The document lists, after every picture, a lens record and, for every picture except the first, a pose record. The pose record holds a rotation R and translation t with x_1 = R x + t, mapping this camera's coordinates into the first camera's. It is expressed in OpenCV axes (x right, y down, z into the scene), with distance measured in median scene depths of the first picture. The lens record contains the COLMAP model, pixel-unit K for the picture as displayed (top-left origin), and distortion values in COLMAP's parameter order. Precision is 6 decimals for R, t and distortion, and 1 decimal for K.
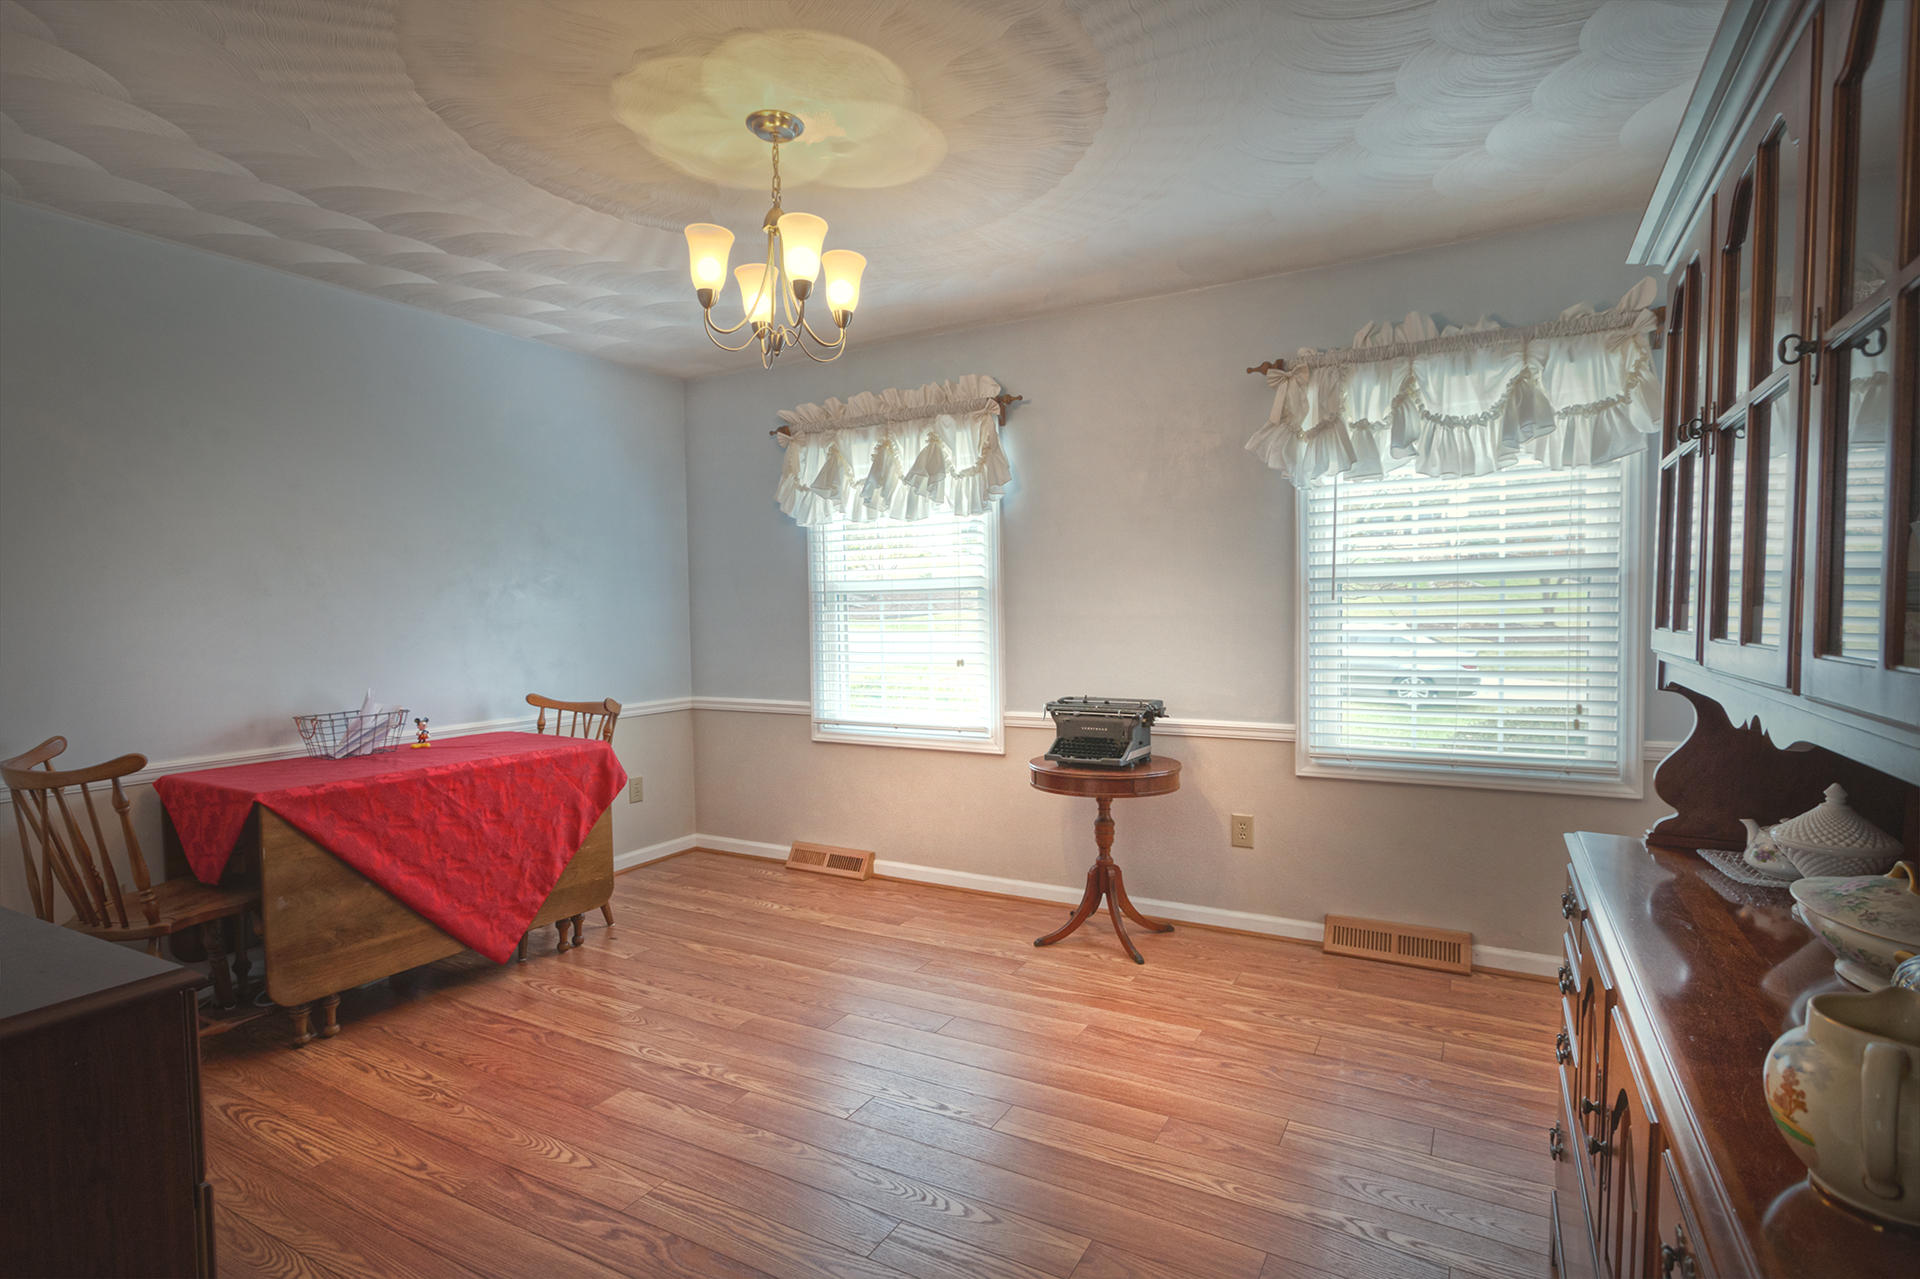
lens RADIAL K [[867.6, 0, 964.8], [0, 867.6, 639.6], [0, 0, 1]] dist [0.001772, -0.000256]
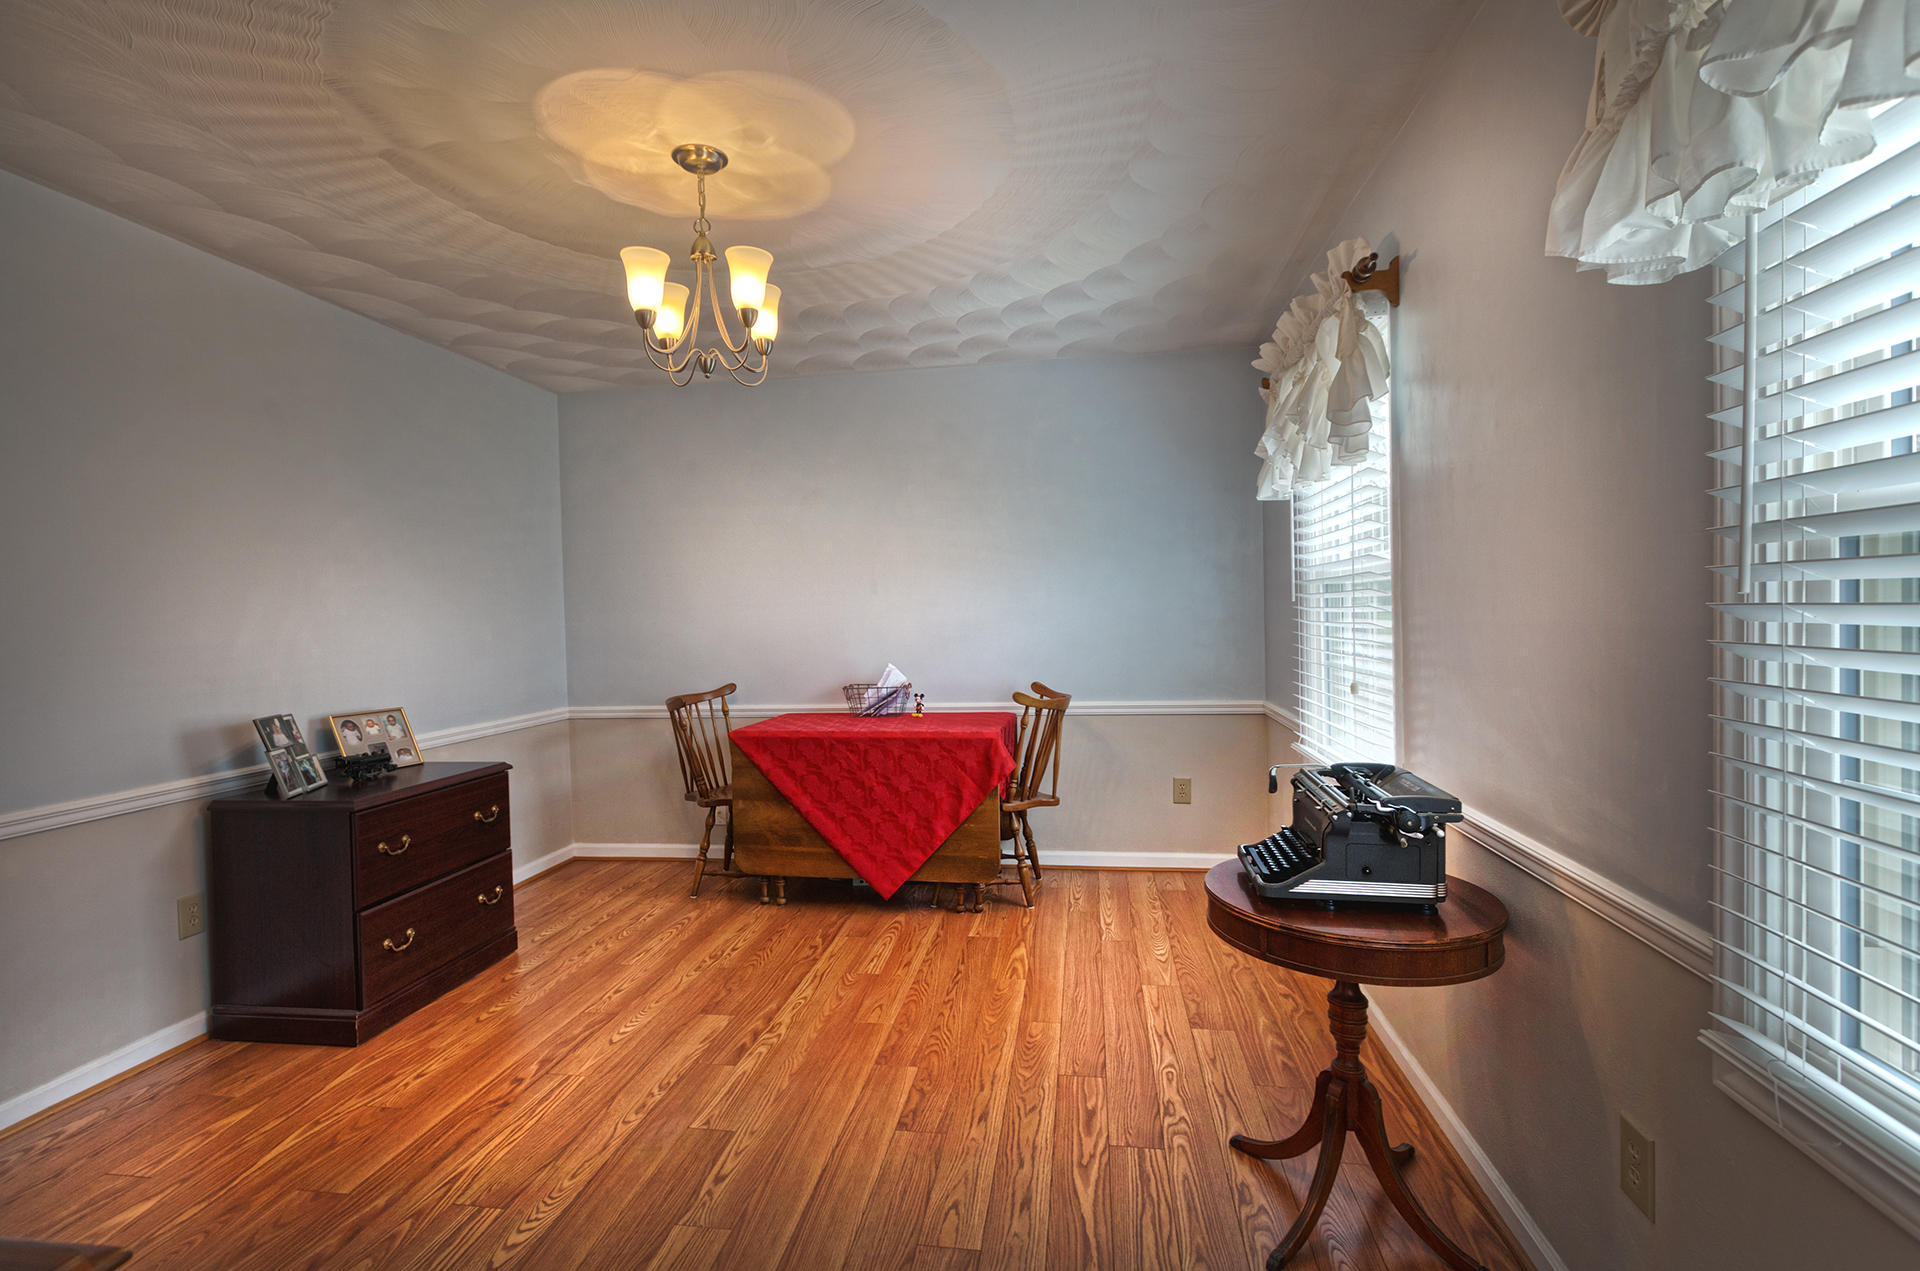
lens RADIAL K [[867.6, 0, 964.8], [0, 867.6, 635.6], [0, 0, 1]] dist [0.001772, -0.000256]
pose [[0.406129, 0.037134, -0.913061, 0.617725], [-0.014776, 0.999310, 0.034069, -0.043018], [0.913696, -0.000345, 0.406398, 0.603526]]
